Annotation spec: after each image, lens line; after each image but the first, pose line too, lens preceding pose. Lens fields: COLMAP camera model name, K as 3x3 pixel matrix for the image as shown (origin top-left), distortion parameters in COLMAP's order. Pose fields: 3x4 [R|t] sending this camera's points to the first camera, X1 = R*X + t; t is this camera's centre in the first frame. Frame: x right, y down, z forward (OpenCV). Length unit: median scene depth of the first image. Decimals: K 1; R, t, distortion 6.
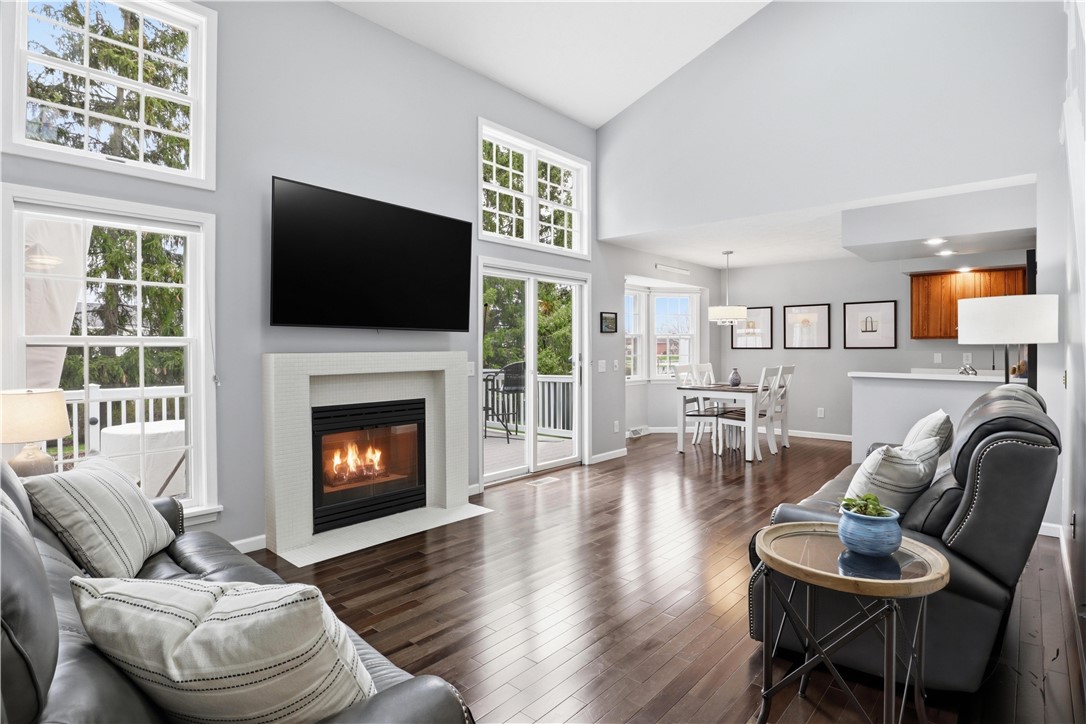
lens RADIAL K [[553.4, 0, 550.0], [0, 553.4, 349.0], [0, 0, 1]] dist [-0.038286, 0.008088]
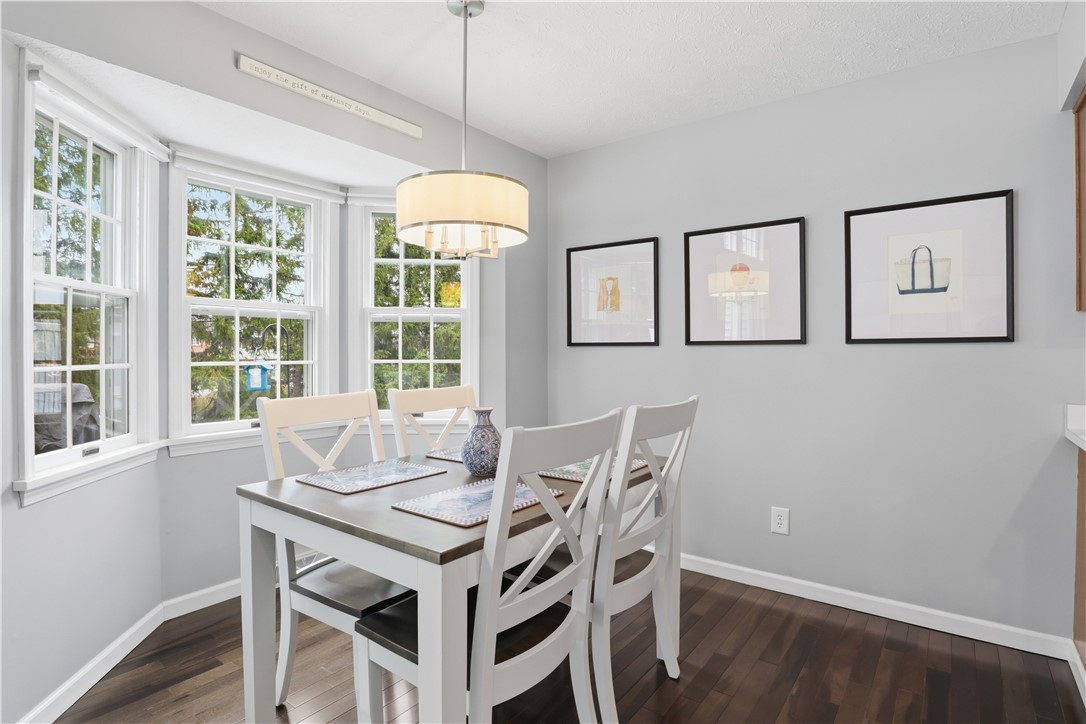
lens RADIAL K [[553.4, 0, 546.9], [0, 553.4, 355.0], [0, 0, 1]] dist [-0.038286, 0.008088]
pose [[0.997179, 0.000870, 0.075057, 0.363486], [-0.001183, 0.999991, 0.004117, 0.006323], [-0.075052, -0.004194, 0.997171, 0.754098]]
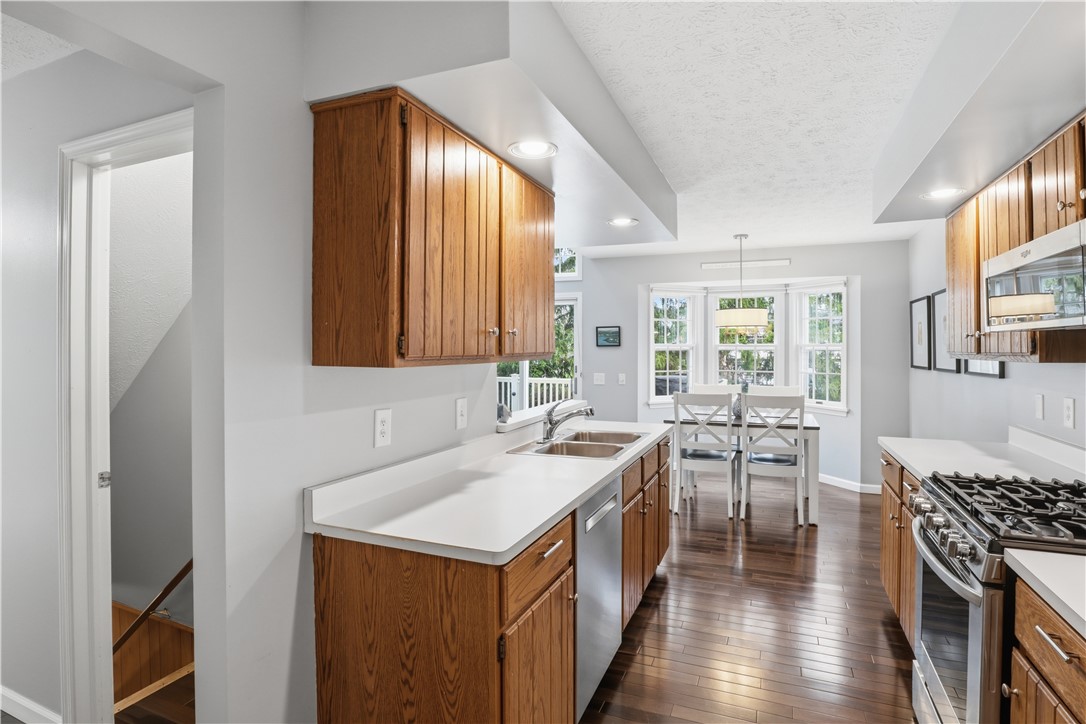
lens RADIAL K [[553.4, 0, 554.8], [0, 553.4, 344.4], [0, 0, 1]] dist [-0.038286, 0.008088]
pose [[0.332050, -0.004360, -0.943252, 0.988189], [-0.005344, 0.999965, -0.006504, -0.025276], [0.943247, 0.007201, 0.332015, 0.548541]]
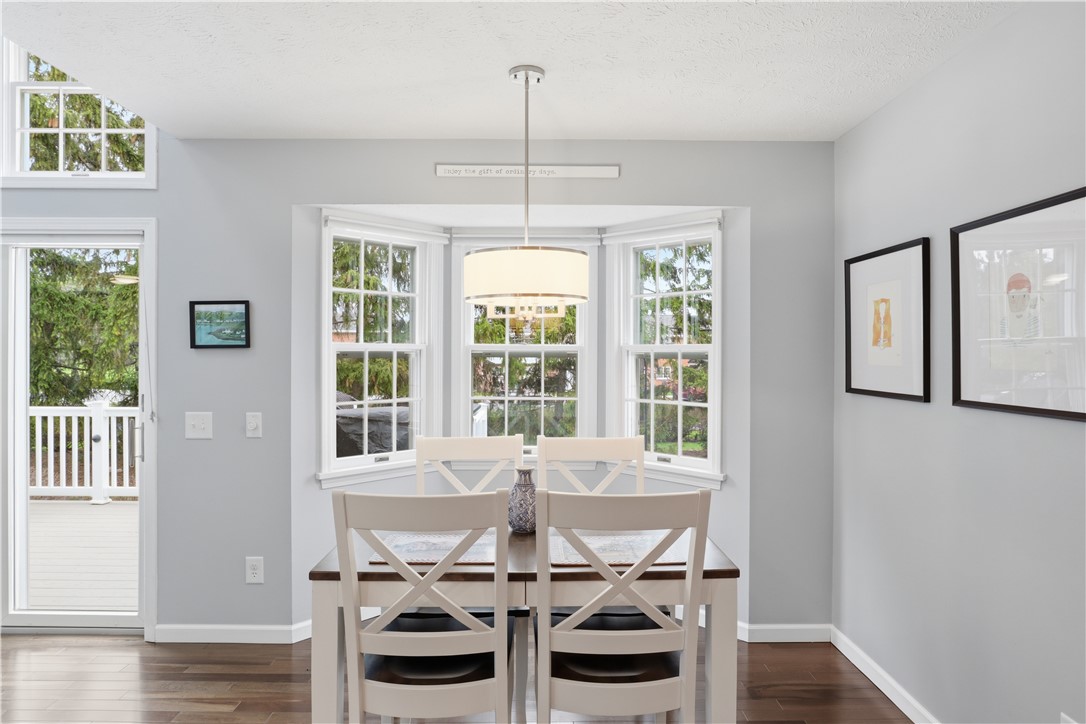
lens RADIAL K [[654.8, 0, 546.9], [0, 654.8, 357.1], [0, 0, 1]] dist [-0.039865, 0.000707]
pose [[0.673696, 0.009117, -0.738952, 0.622330], [-0.006226, 0.999958, 0.006661, -0.026763], [0.738982, 0.000113, 0.673725, 0.815042]]
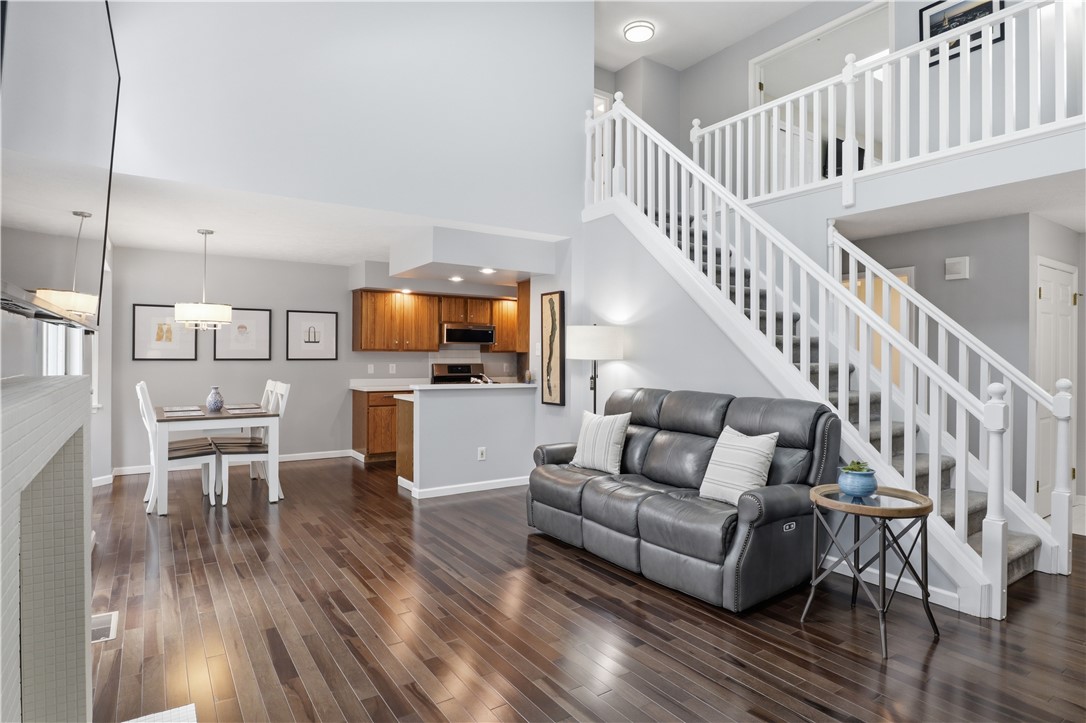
lens RADIAL K [[598.4, 0, 537.7], [0, 598.4, 356.0], [0, 0, 1]] dist [-0.018090, 0.001887]
pose [[0.268645, 0.002125, 0.963237, -0.346709], [-0.003625, 0.999993, -0.001196, -0.008805], [-0.963232, -0.003170, 0.268651, 0.372234]]
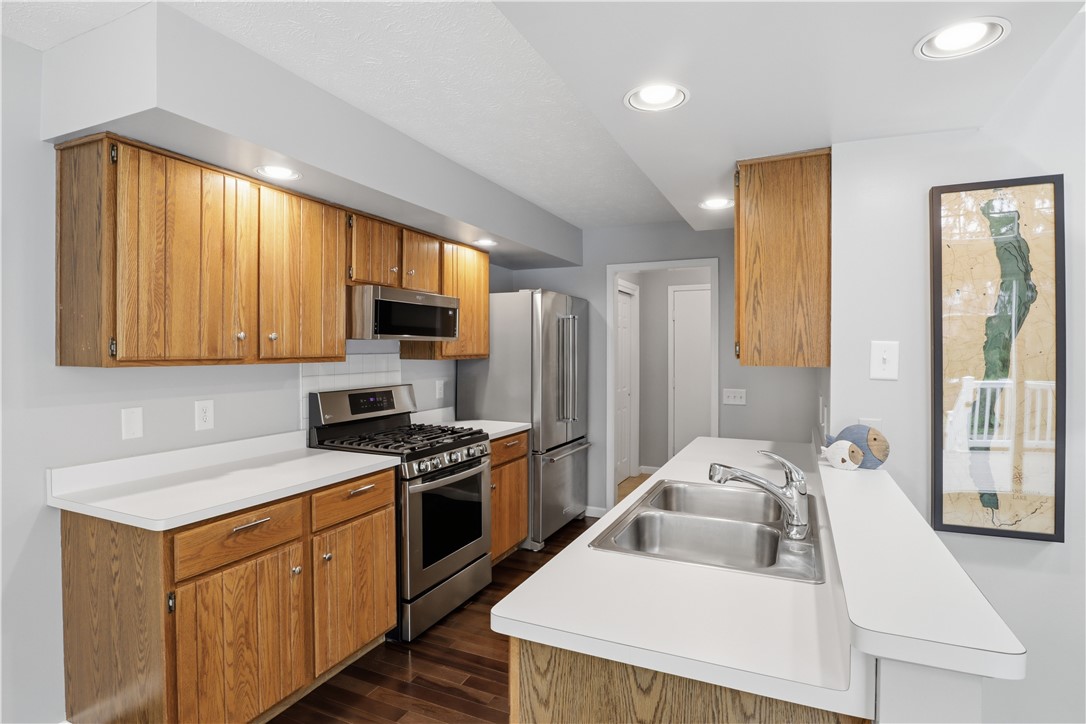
lens RADIAL K [[553.4, 0, 544.7], [0, 553.4, 352.1], [0, 0, 1]] dist [-0.038286, 0.008088]
pose [[-0.285158, -0.004332, 0.958471, 0.344552], [0.003696, 0.999977, 0.005619, -0.026932], [-0.958473, 0.005145, -0.285135, 0.877518]]
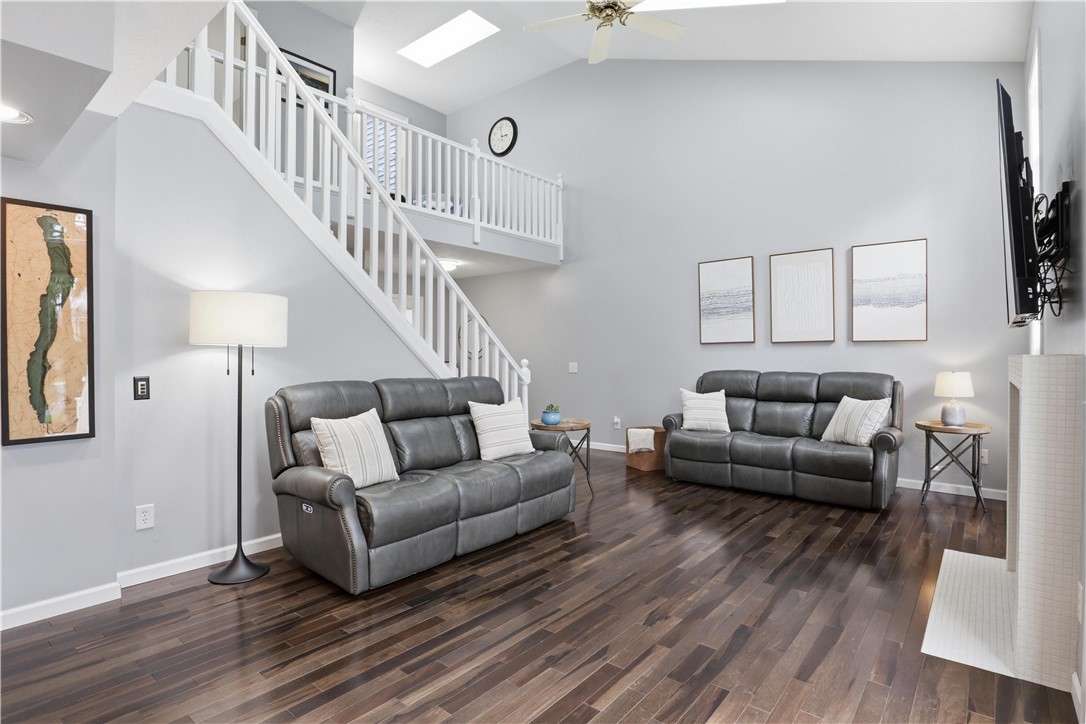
lens RADIAL K [[558.2, 0, 545.4], [0, 558.2, 358.2], [0, 0, 1]] dist [-0.028096, 0.001523]
pose [[-0.999336, -0.001266, -0.036405, 0.189108], [-0.001669, 0.999938, 0.011050, -0.000988], [0.036389, 0.011104, -0.999276, 1.000345]]
